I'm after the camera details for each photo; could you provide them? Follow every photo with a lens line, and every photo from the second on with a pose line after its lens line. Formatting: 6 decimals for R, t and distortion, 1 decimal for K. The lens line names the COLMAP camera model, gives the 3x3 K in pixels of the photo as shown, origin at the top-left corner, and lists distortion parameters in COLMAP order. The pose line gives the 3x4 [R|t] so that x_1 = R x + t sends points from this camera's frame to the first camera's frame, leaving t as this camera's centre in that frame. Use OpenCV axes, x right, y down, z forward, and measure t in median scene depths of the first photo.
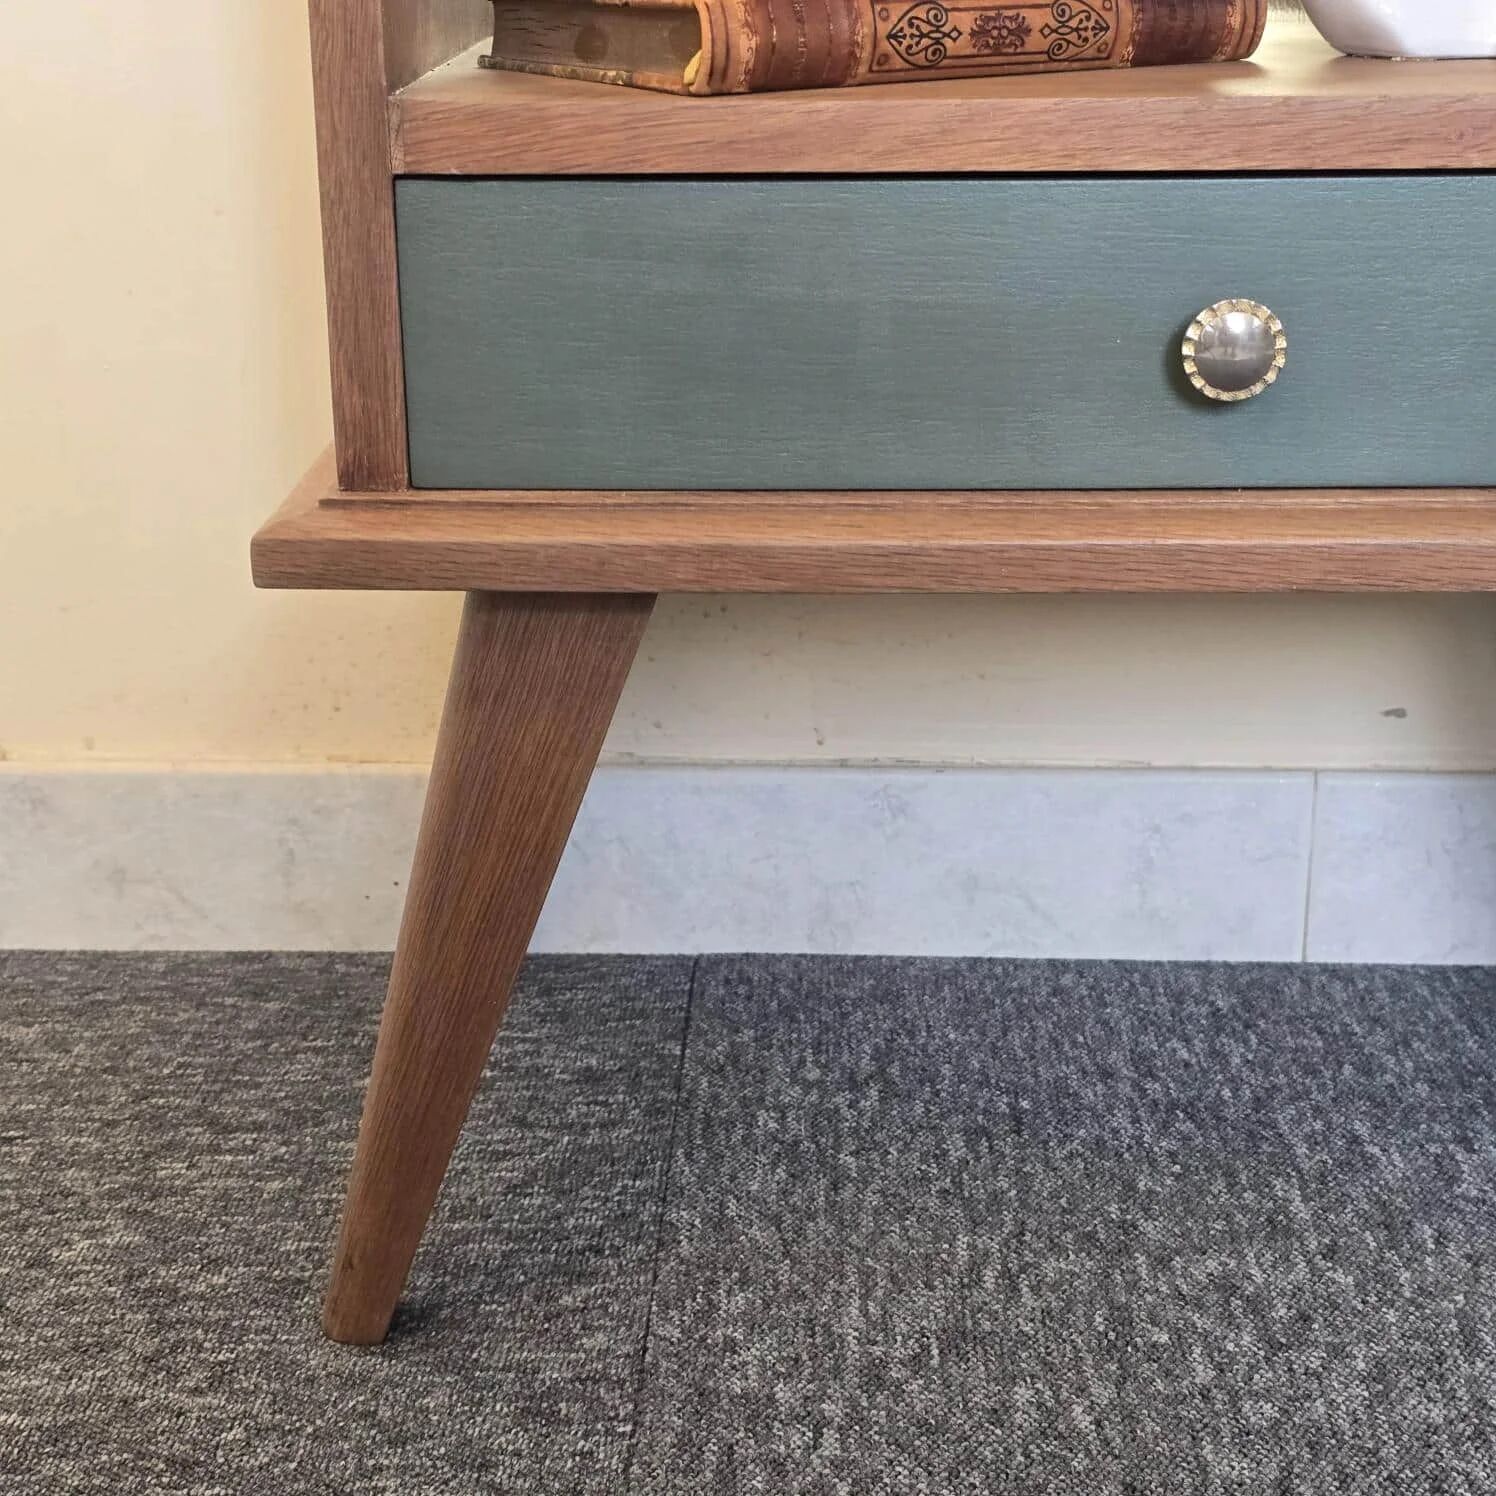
lens RADIAL K [[2874.7, 0, 693.7], [0, 2874.7, 774.7], [0, 0, 1]] dist [0.218389, -0.964333]
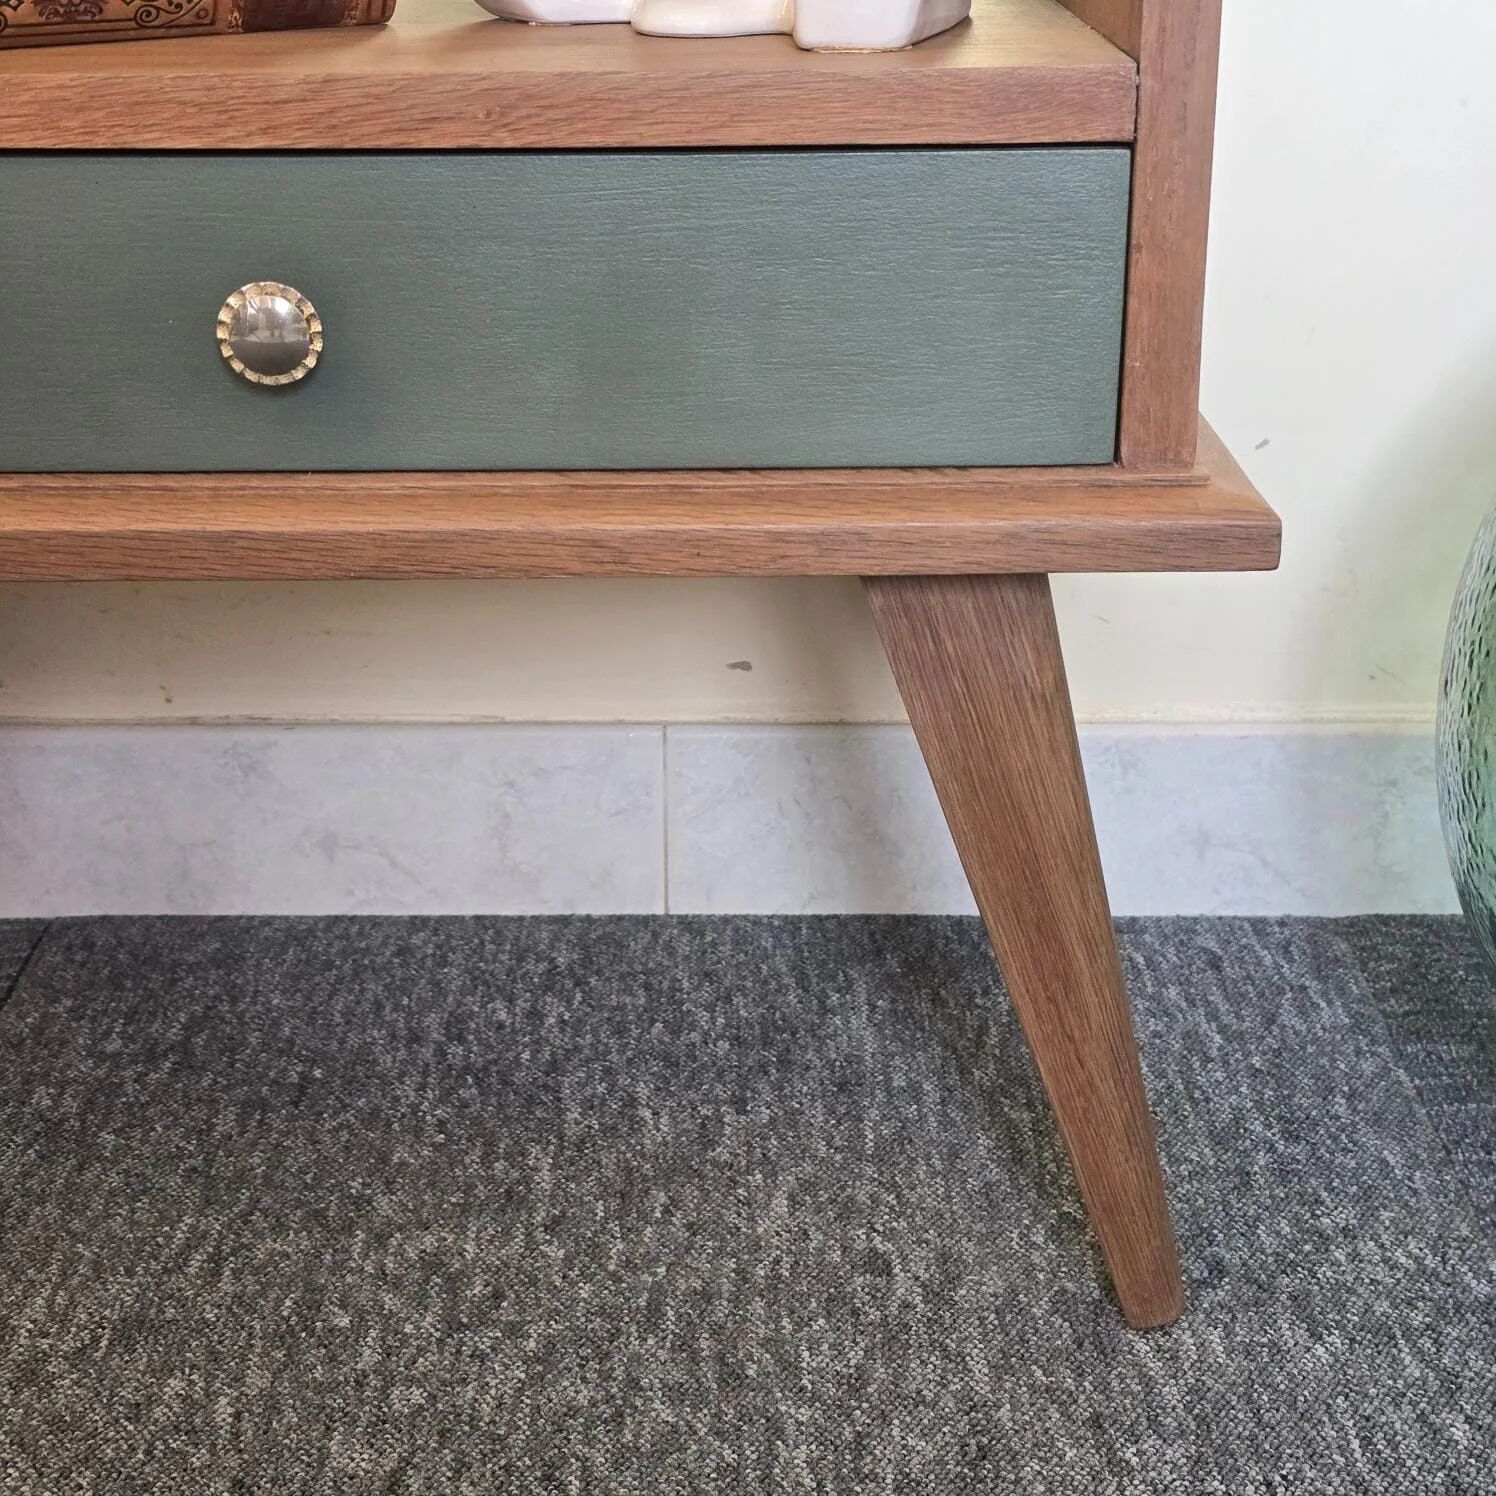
lens RADIAL K [[2868.2, 0, 738.5], [0, 2868.2, 731.9], [0, 0, 1]] dist [0.212122, -0.904272]
pose [[0.999374, -0.012790, 0.032988, 0.239929], [0.011953, 0.999605, 0.025439, -0.027148], [-0.033300, -0.025029, 0.999132, 0.014154]]
